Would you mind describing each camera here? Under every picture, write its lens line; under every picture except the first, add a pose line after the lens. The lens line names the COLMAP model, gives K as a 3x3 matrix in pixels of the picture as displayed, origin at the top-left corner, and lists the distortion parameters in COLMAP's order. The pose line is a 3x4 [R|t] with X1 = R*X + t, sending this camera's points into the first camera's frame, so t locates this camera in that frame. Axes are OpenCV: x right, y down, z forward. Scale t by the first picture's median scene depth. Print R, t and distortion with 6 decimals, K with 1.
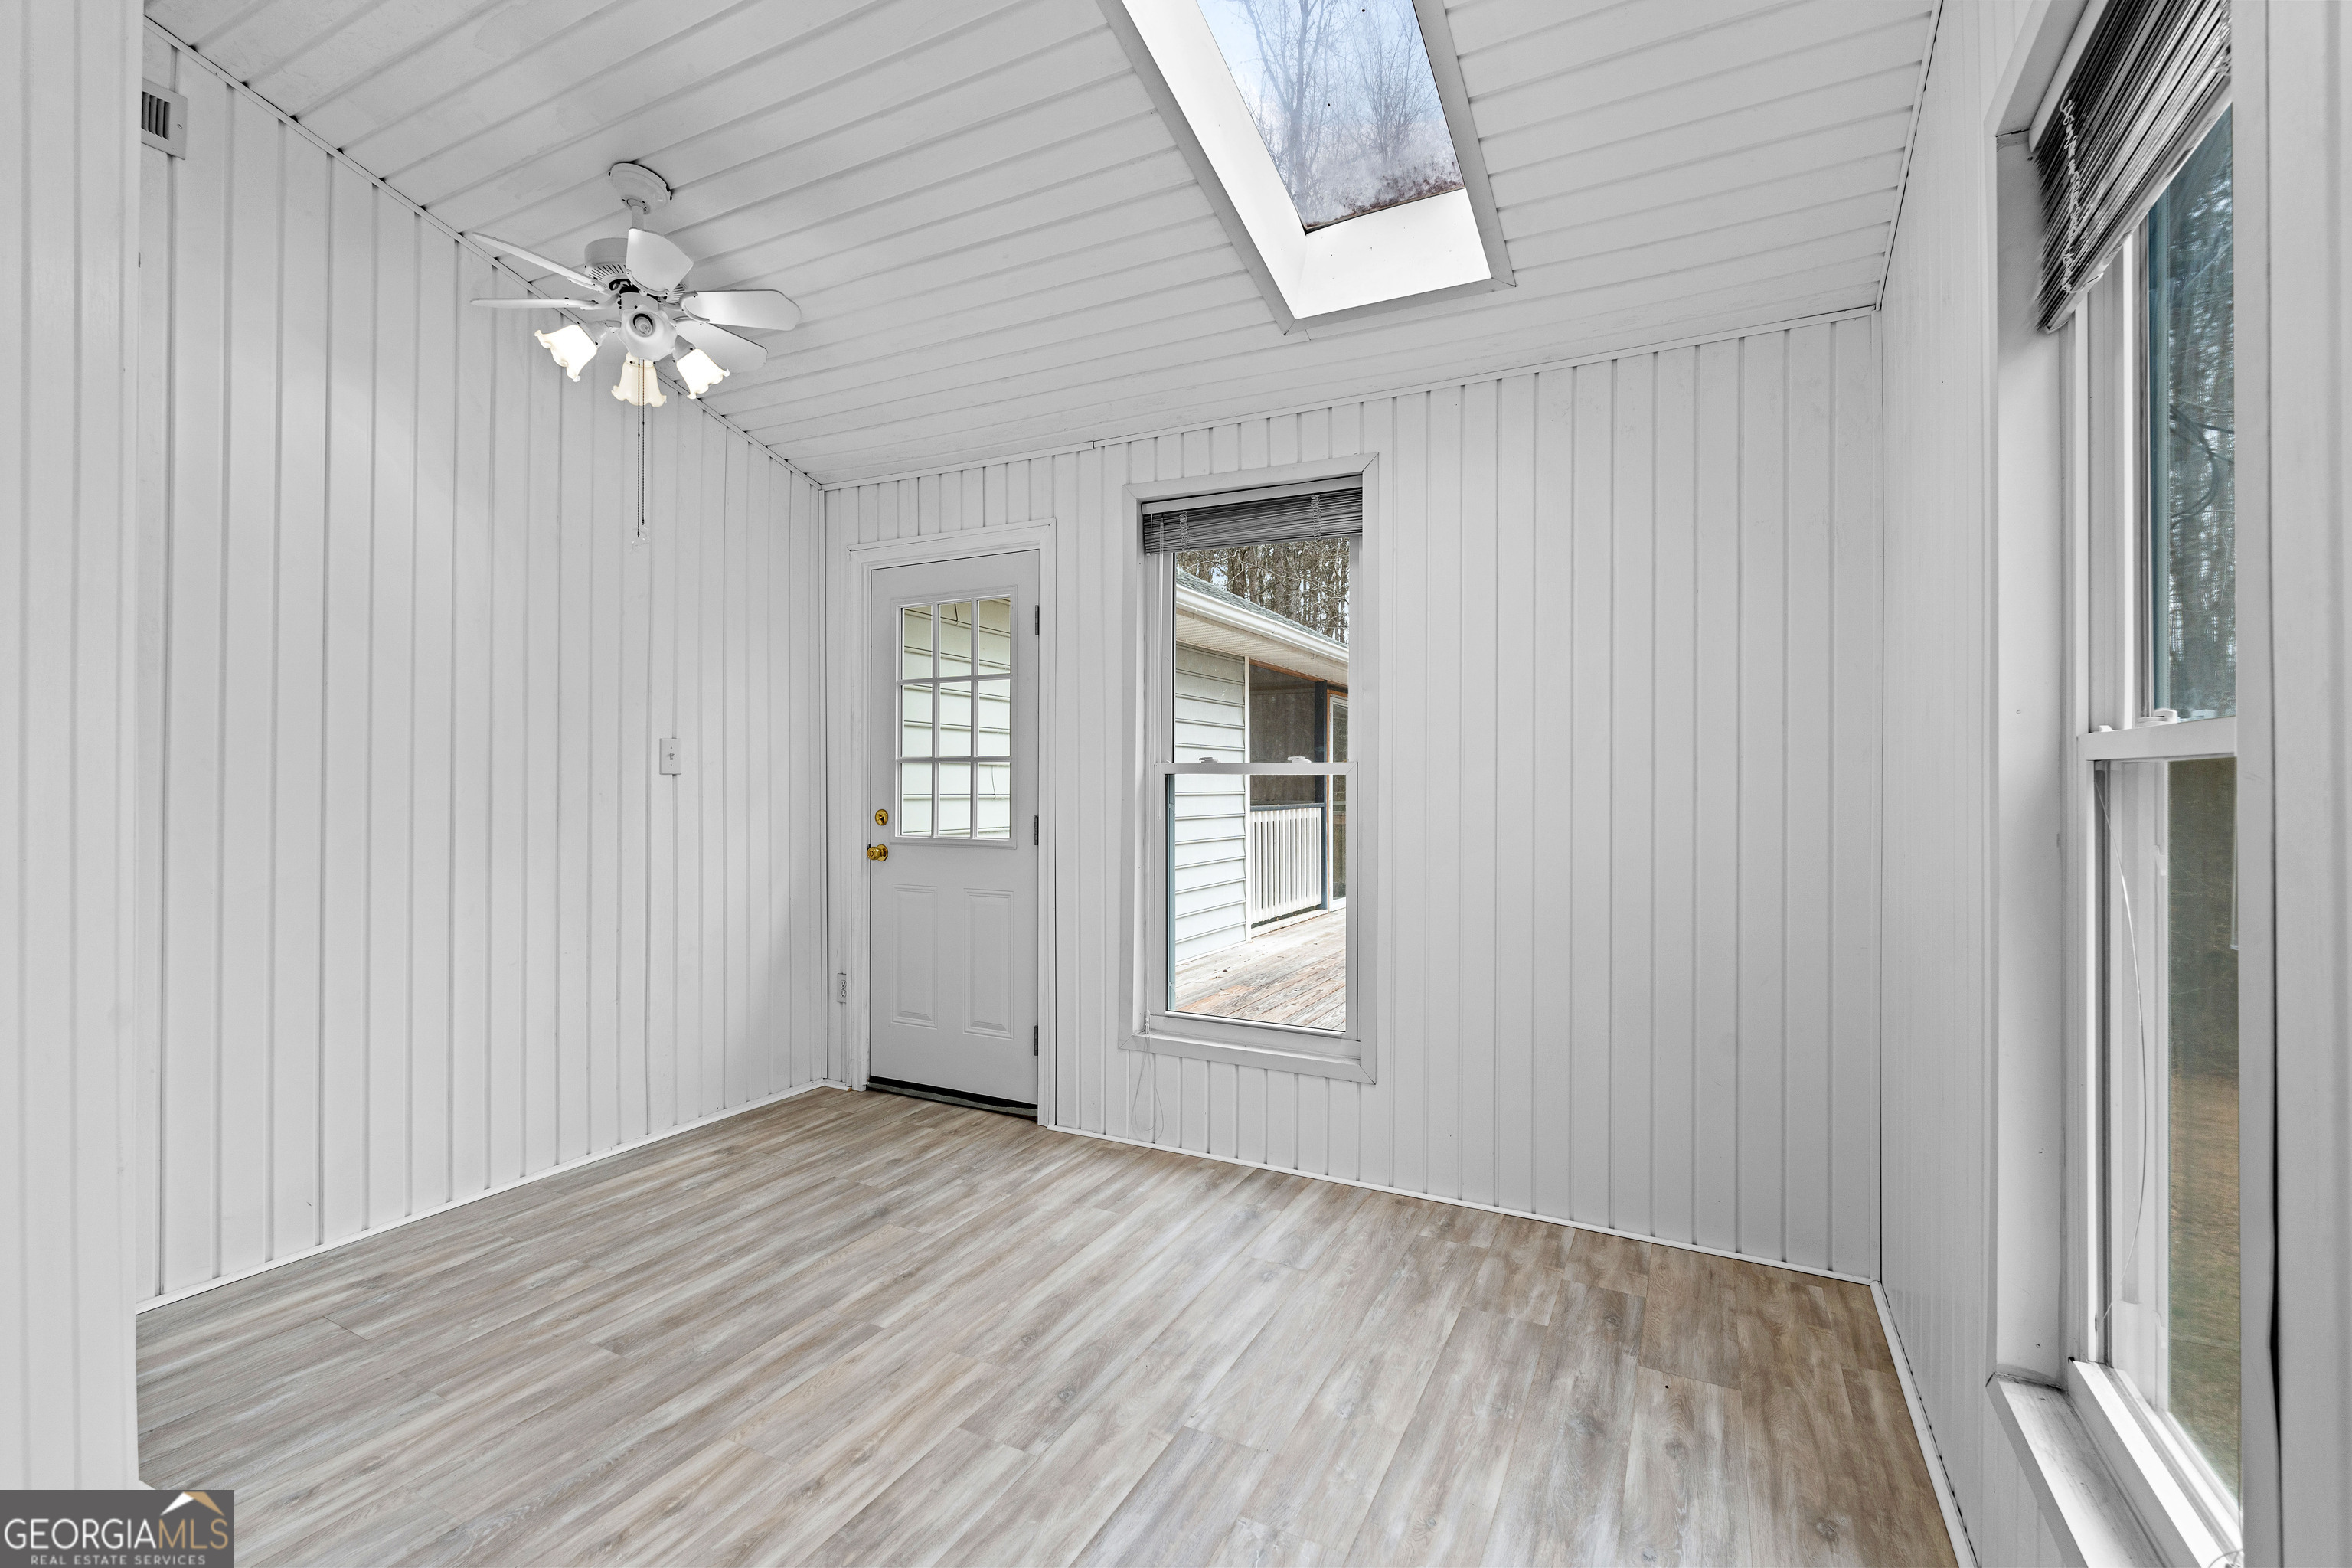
lens RADIAL K [[1023.7, 0, 1182.0], [0, 1023.7, 780.6], [0, 0, 1]] dist [-0.006815, 0.000948]
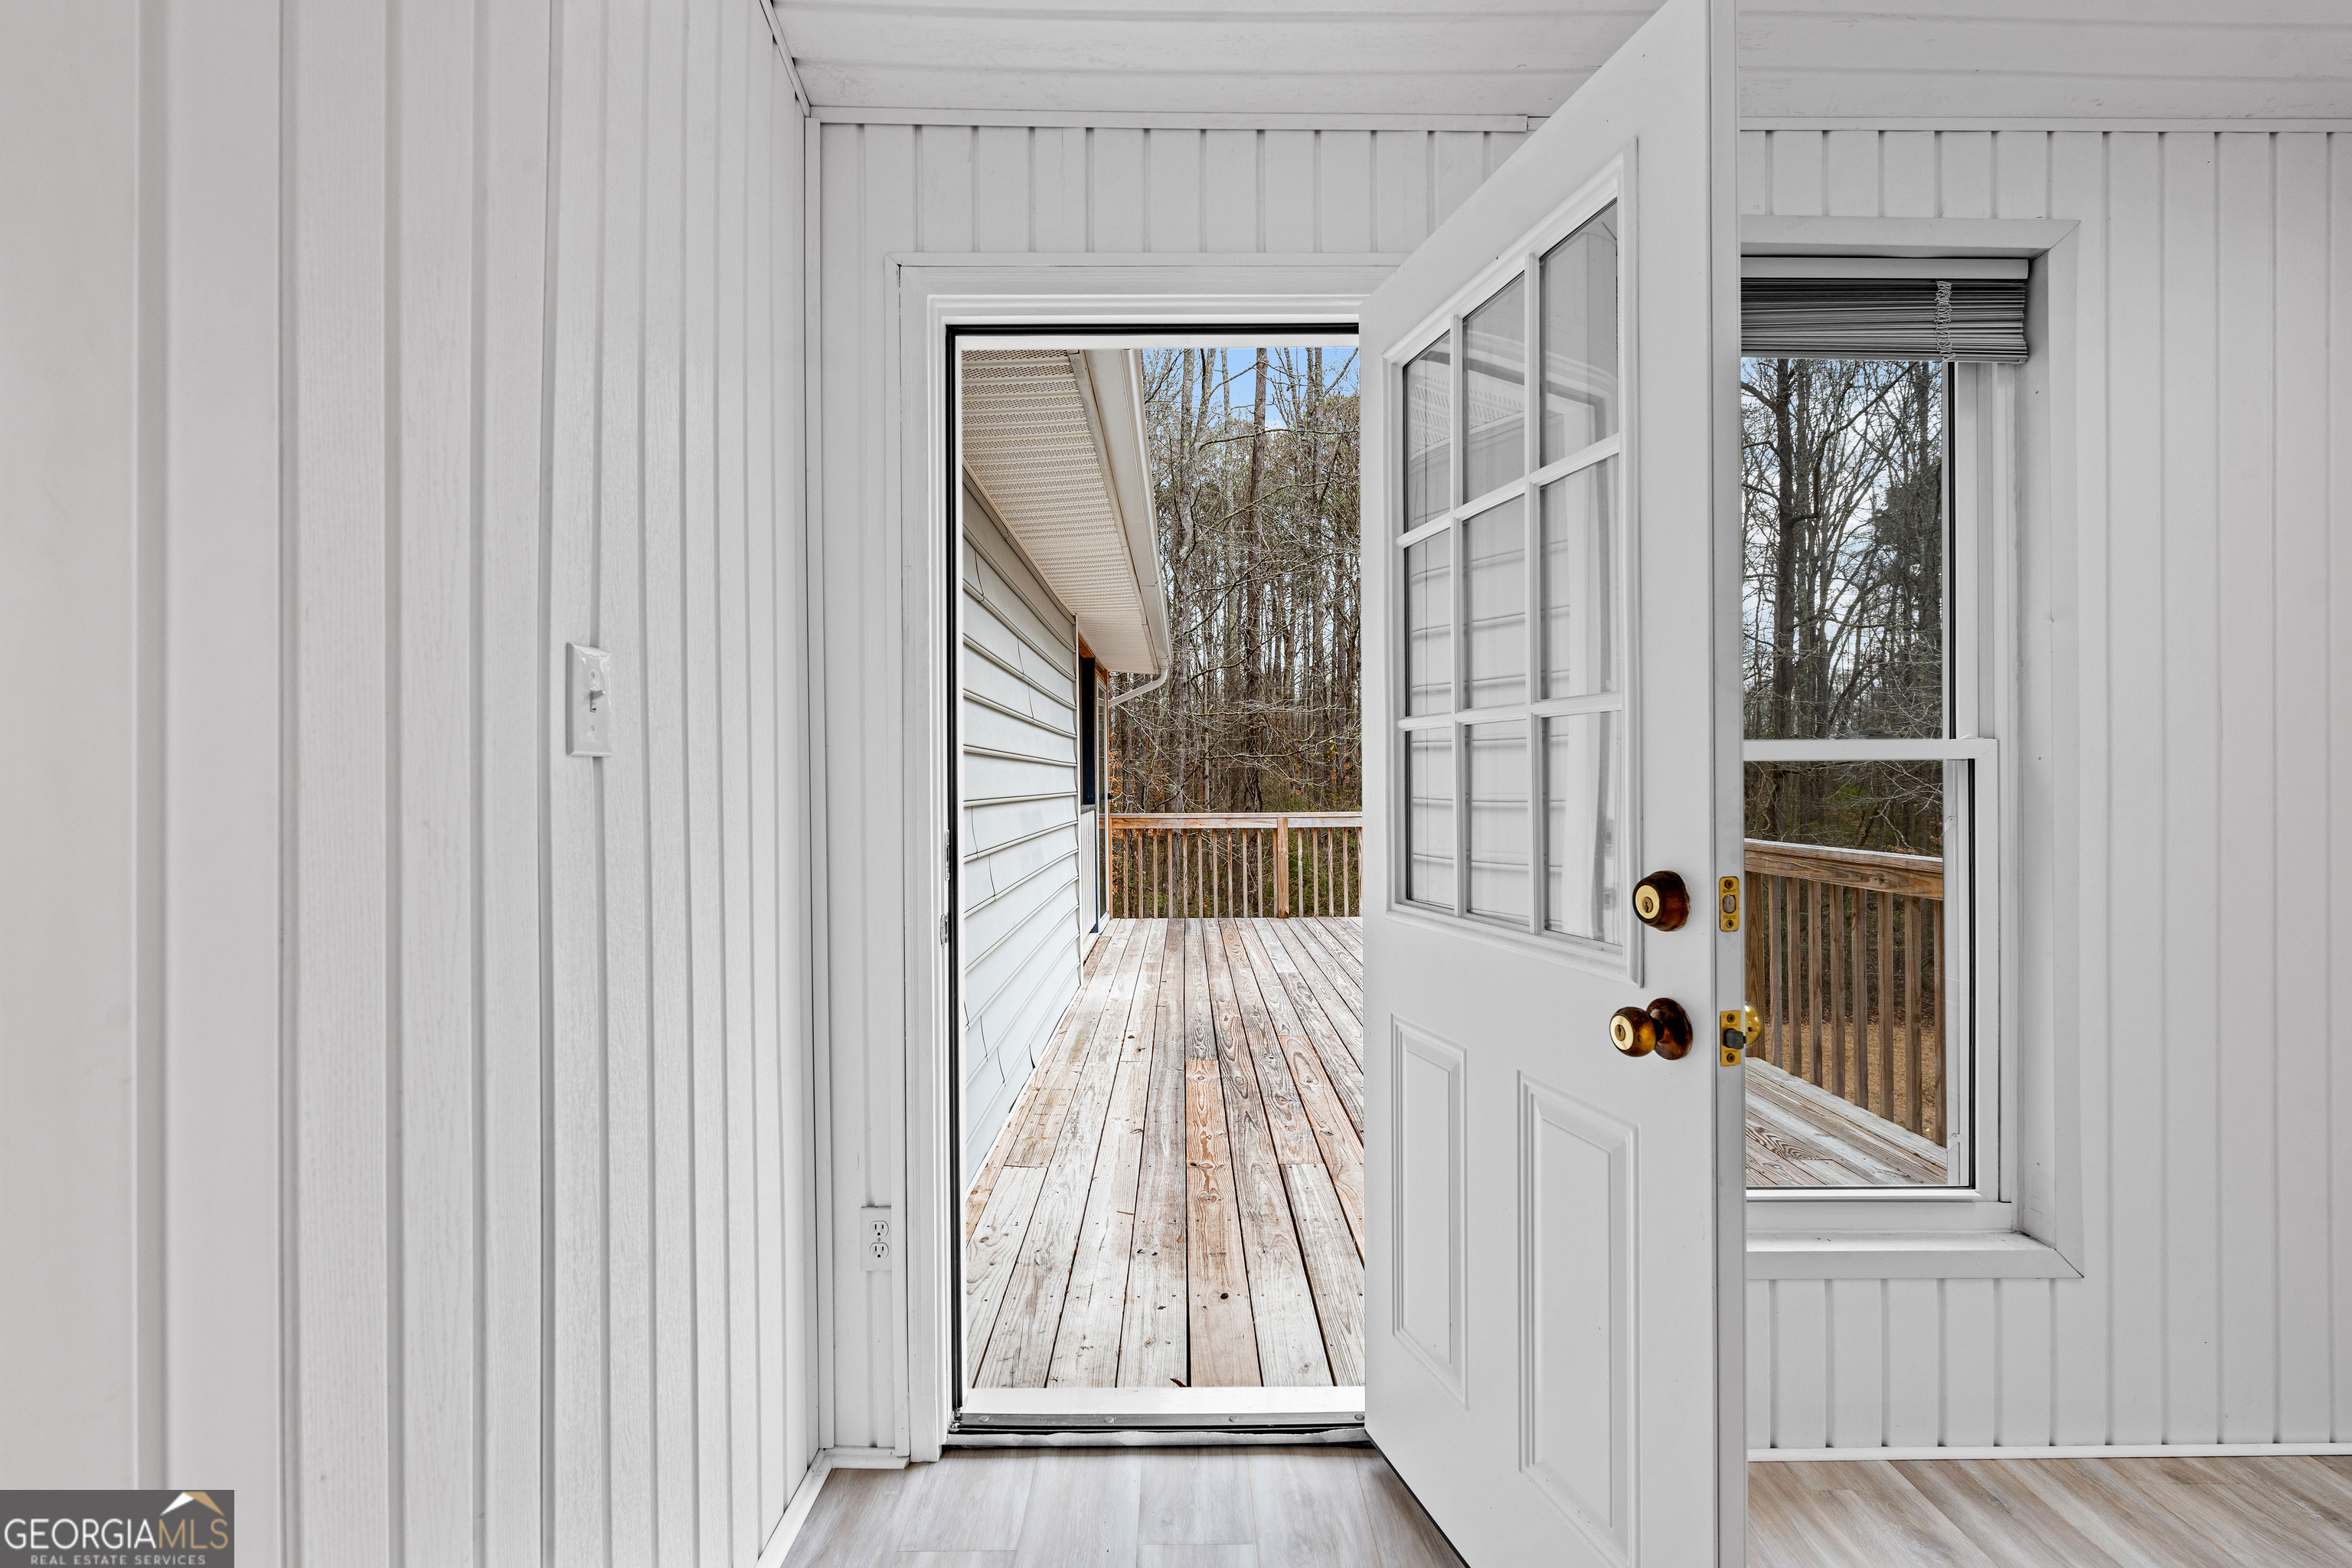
lens RADIAL K [[1023.7, 0, 1178.0], [0, 1023.7, 791.5], [0, 0, 1]] dist [-0.006815, 0.000948]
pose [[0.889354, -0.004293, 0.457199, -0.539132], [0.004702, 0.999989, 0.000245, 0.010043], [-0.457195, 0.001932, 0.889364, 0.694758]]
